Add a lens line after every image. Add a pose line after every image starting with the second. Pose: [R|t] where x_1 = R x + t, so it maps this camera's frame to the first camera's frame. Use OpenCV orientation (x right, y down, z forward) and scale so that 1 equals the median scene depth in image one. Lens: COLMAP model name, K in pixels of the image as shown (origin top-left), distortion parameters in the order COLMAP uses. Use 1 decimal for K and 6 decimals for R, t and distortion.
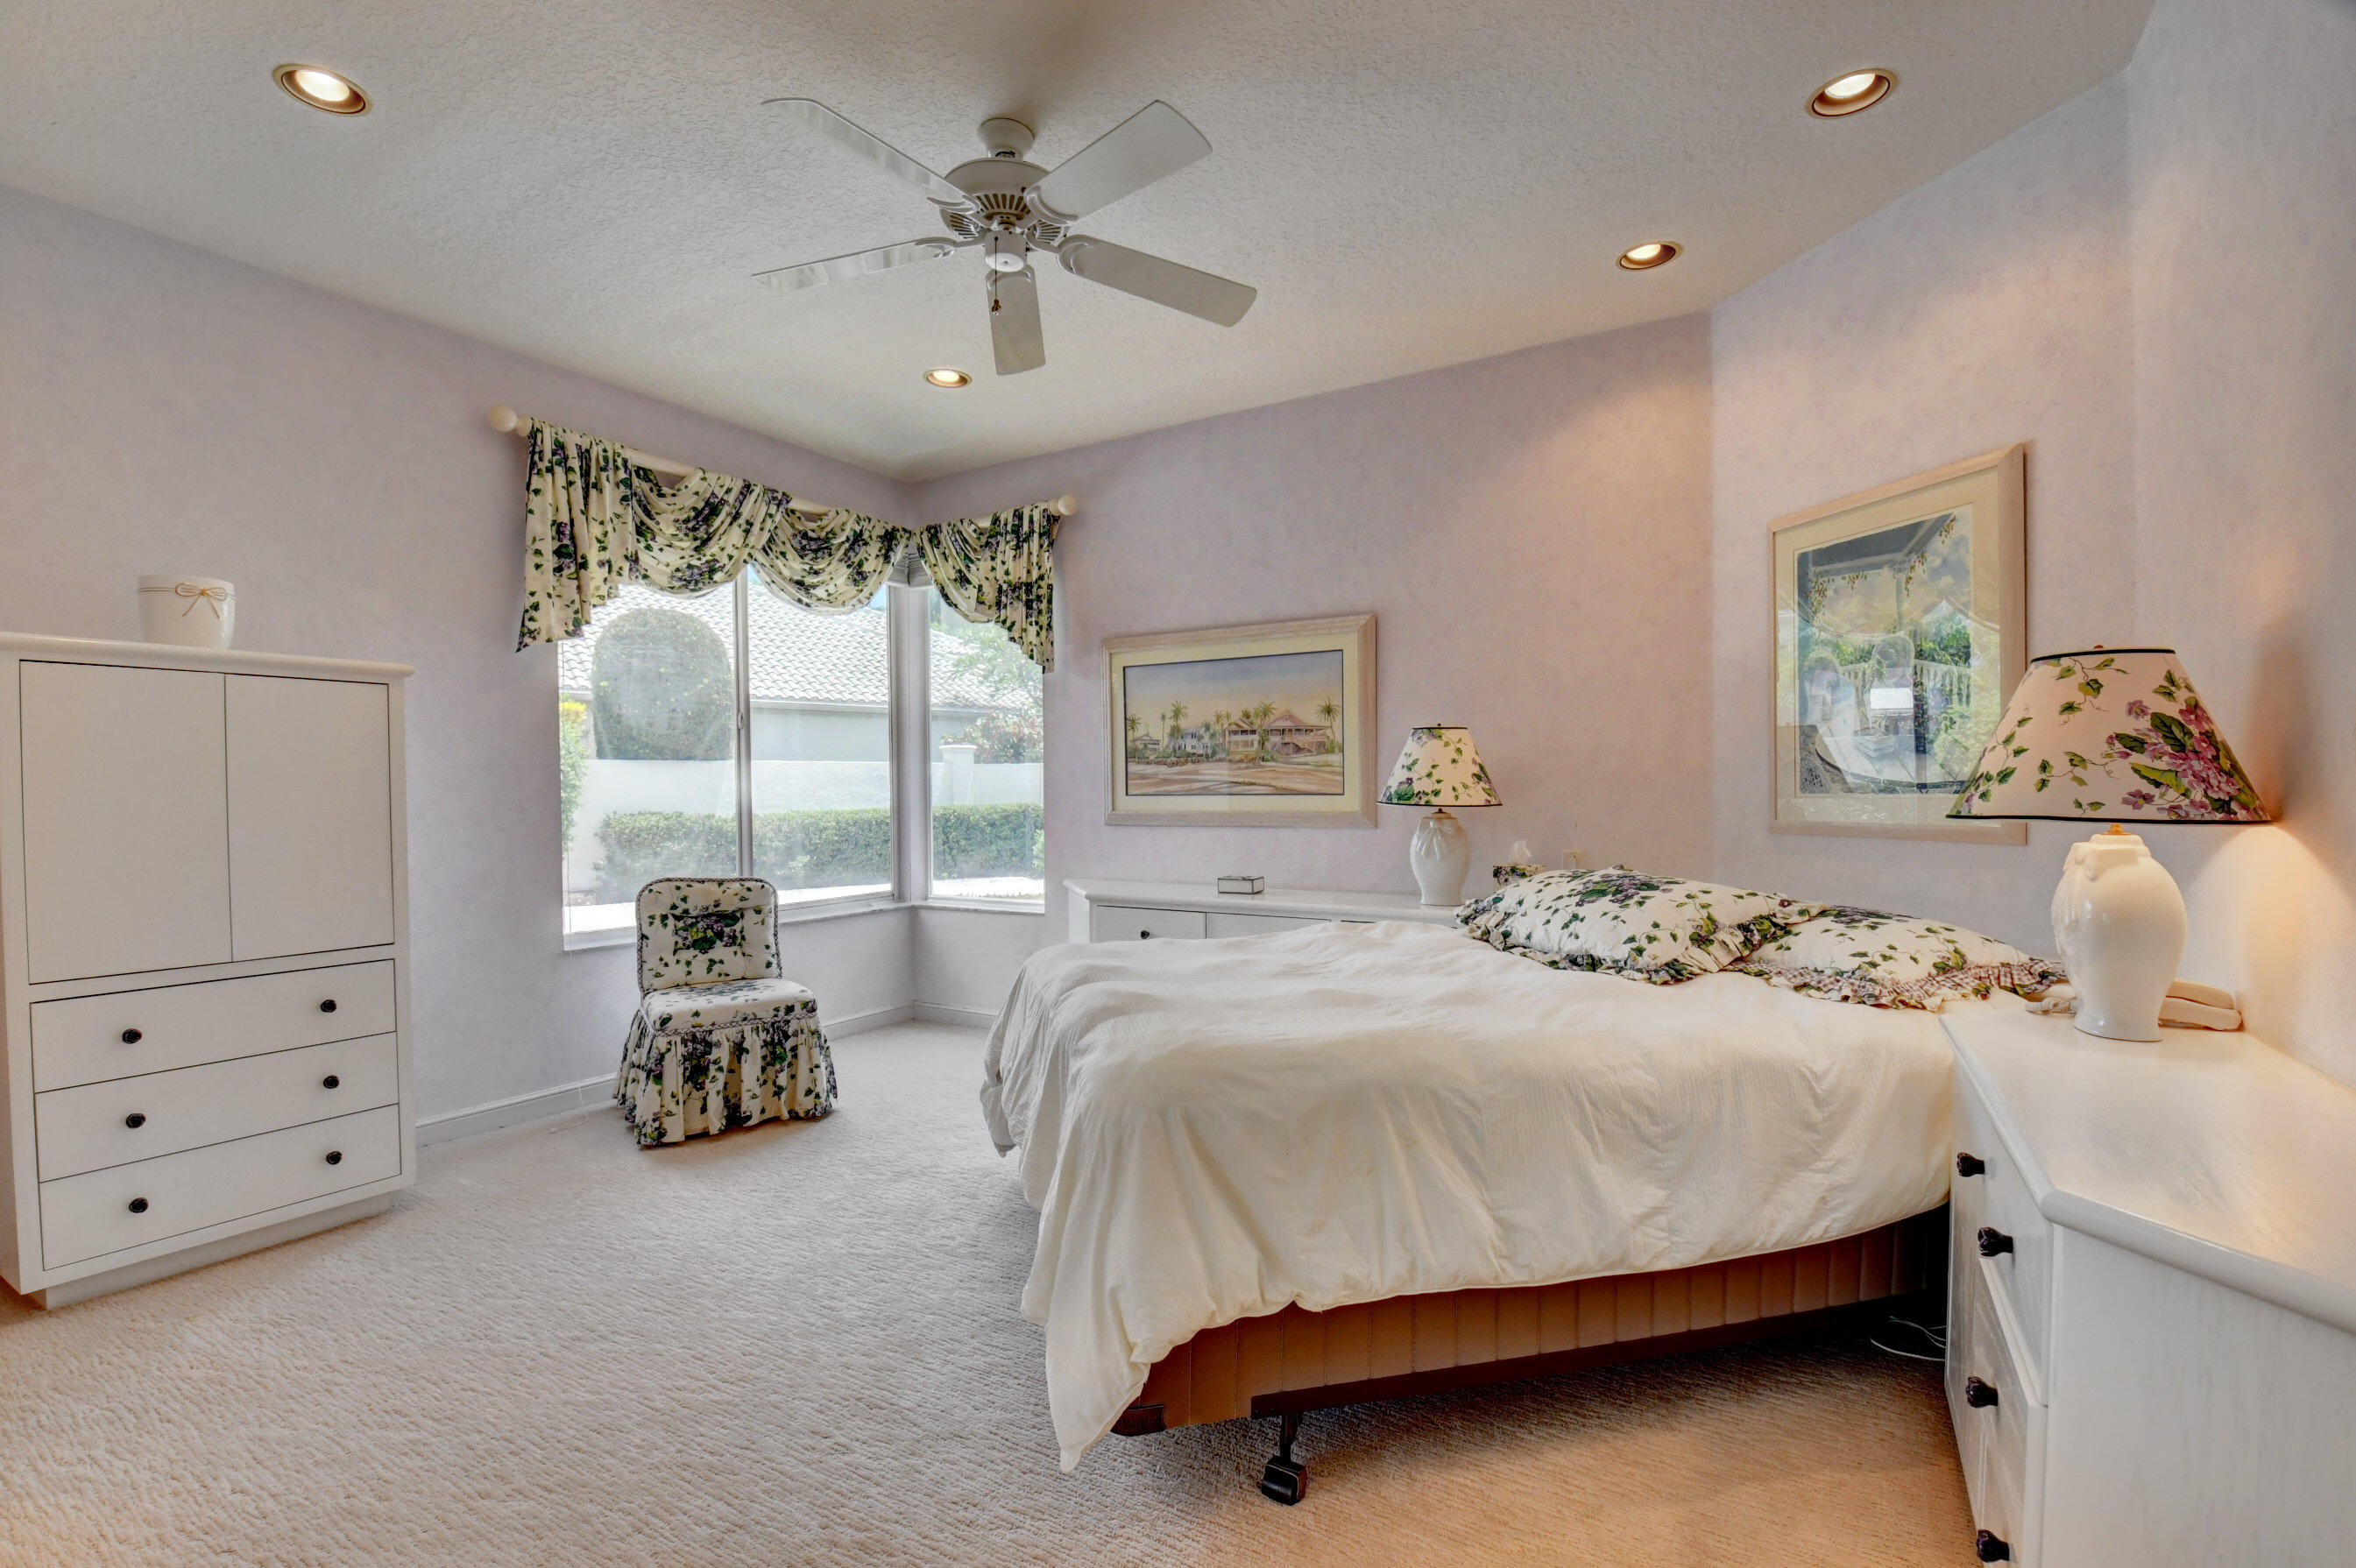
lens RADIAL K [[1033.6, 0, 1171.3], [0, 1033.6, 800.7], [0, 0, 1]] dist [0.014433, -0.025722]
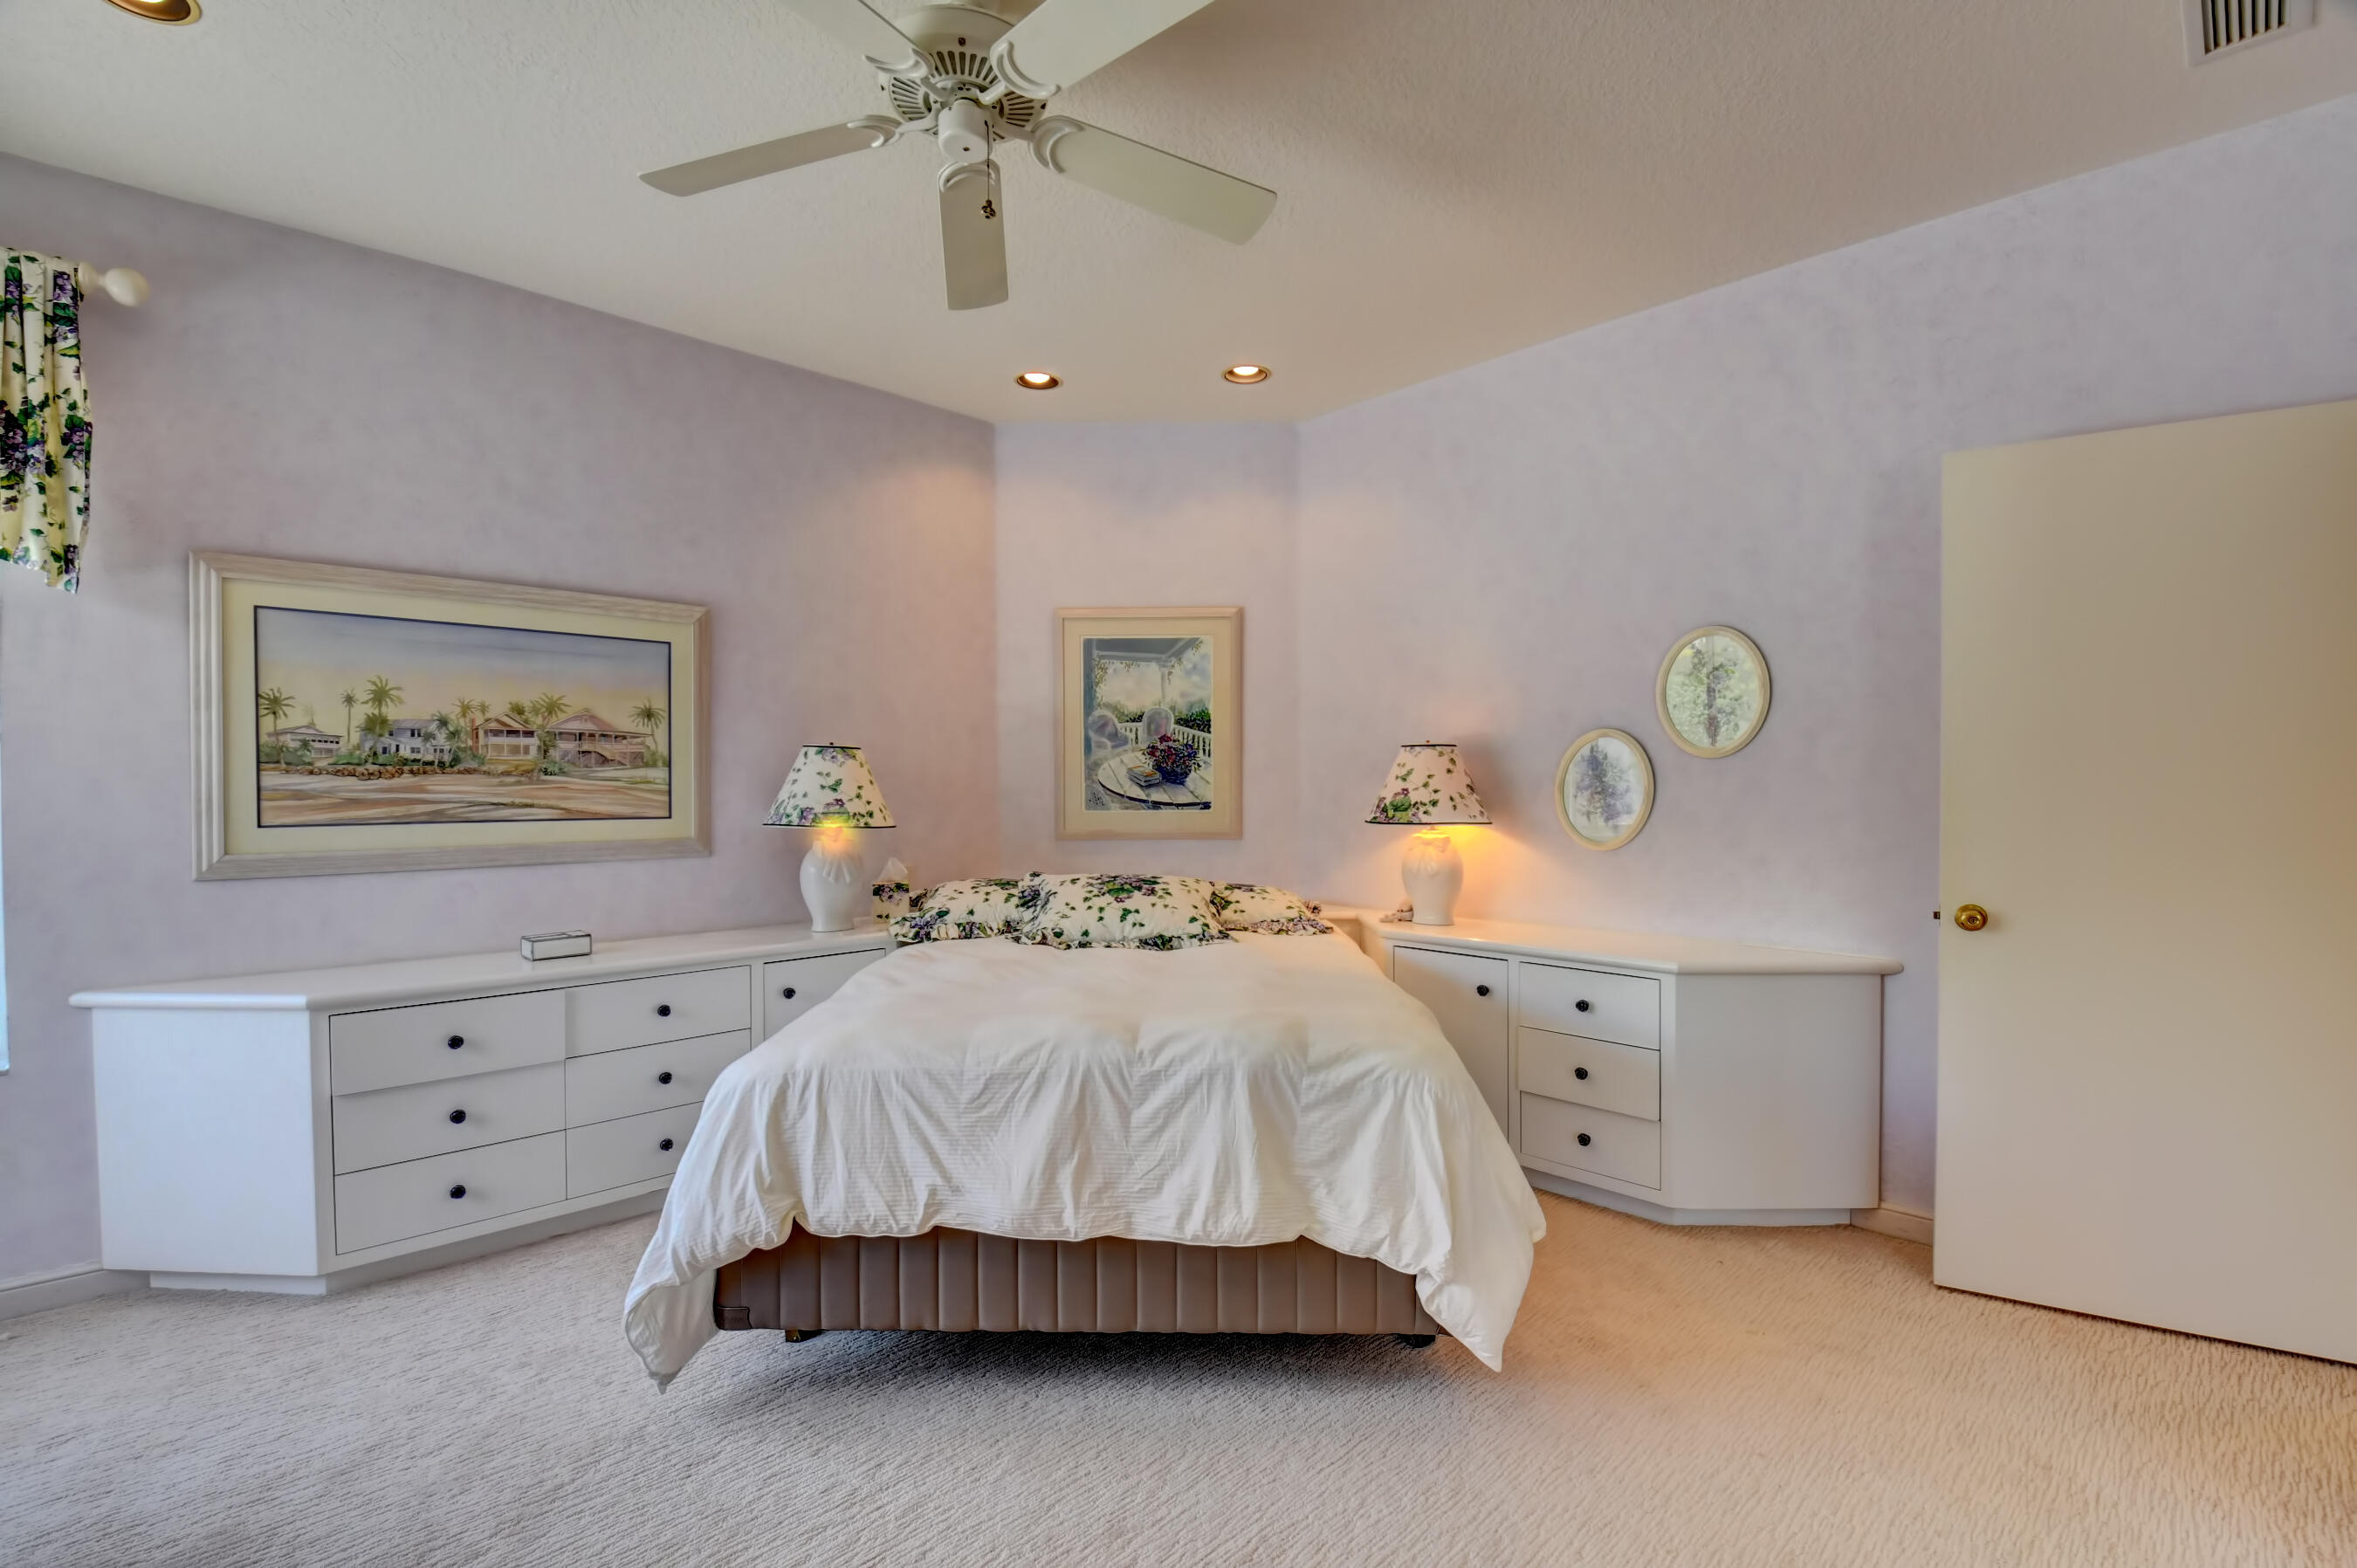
lens RADIAL K [[1034.2, 0, 1171.8], [0, 1034.2, 800.7], [0, 0, 1]] dist [0.014433, -0.025722]
pose [[0.252764, -0.005350, 0.967513, -0.508369], [0.013340, 0.999909, 0.002044, -0.015294], [-0.967436, 0.012390, 0.252812, 0.383158]]
